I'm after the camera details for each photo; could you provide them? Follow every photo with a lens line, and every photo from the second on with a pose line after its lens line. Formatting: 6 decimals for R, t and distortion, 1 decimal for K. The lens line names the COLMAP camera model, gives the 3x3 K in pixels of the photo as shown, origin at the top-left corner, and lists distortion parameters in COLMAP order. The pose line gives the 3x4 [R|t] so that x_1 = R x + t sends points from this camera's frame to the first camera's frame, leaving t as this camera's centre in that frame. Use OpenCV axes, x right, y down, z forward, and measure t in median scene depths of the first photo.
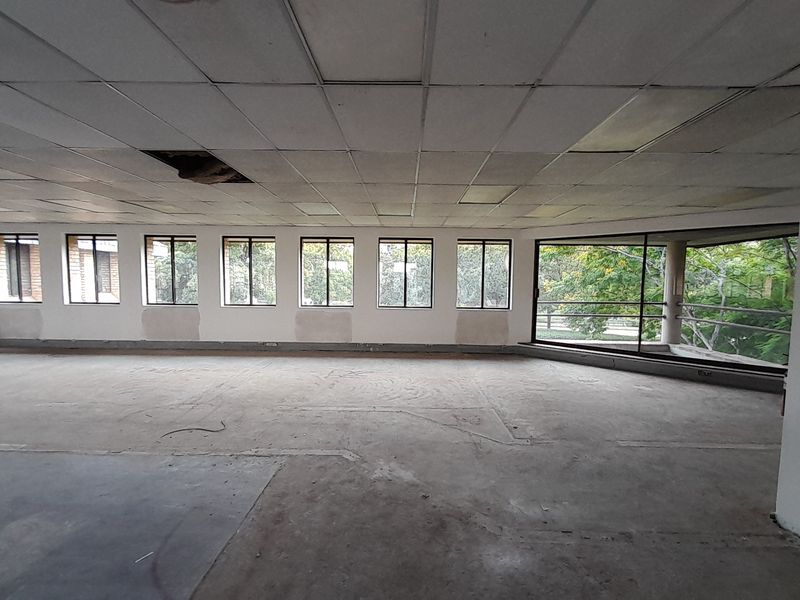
lens RADIAL K [[421.2, 0, 401.4], [0, 421.2, 314.3], [0, 0, 1]] dist [0.020541, -0.014080]
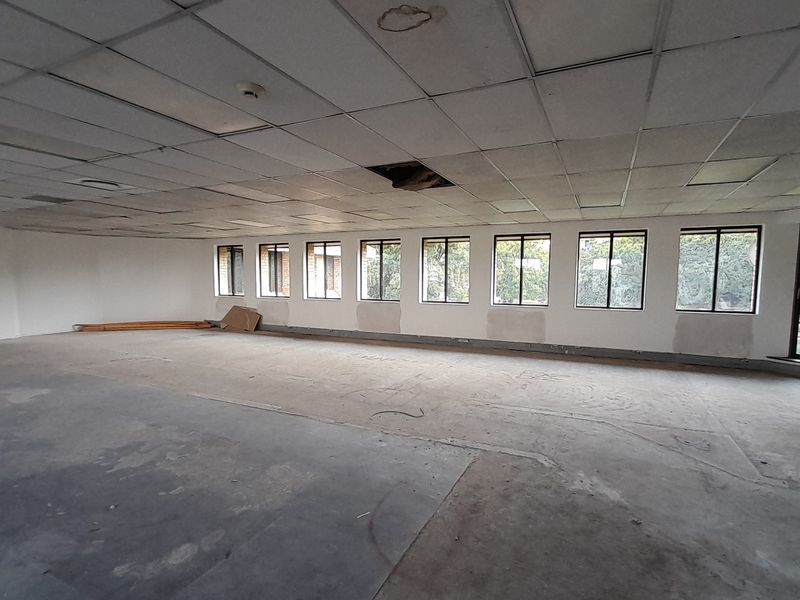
lens RADIAL K [[421.2, 0, 401.4], [0, 421.2, 314.3], [0, 0, 1]] dist [0.020541, -0.014080]
pose [[0.906316, 0.030859, -0.421472, -0.010712], [-0.029430, 0.999518, 0.009897, 0.001212], [0.421574, 0.003434, 0.906787, -0.004213]]
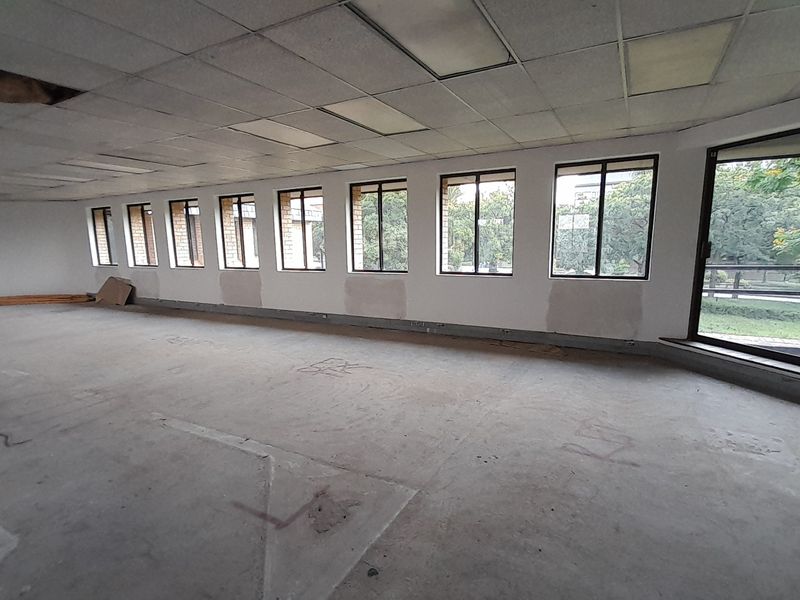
lens RADIAL K [[421.2, 0, 401.4], [0, 421.2, 314.3], [0, 0, 1]] dist [0.020541, -0.014080]
pose [[0.880829, 0.055470, -0.470174, 0.250546], [-0.013316, 0.995622, 0.092515, -0.013968], [0.473247, -0.075229, 0.877711, 0.347040]]
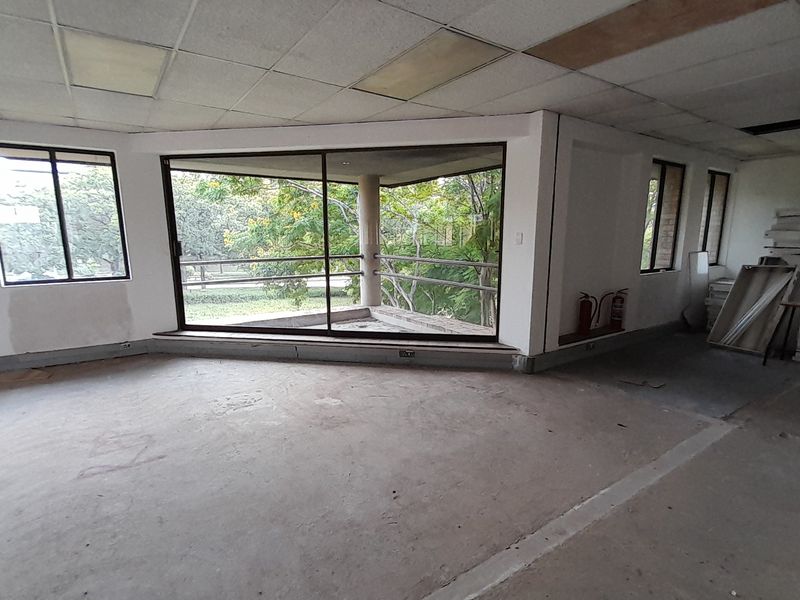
lens RADIAL K [[421.4, 0, 400.7], [0, 421.4, 312.4], [0, 0, 1]] dist [0.021327, -0.016446]
pose [[0.815533, -0.119892, 0.566155, 0.240112], [0.060508, 0.990608, 0.122616, -0.015388], [-0.575539, -0.065740, 0.815128, 0.331391]]
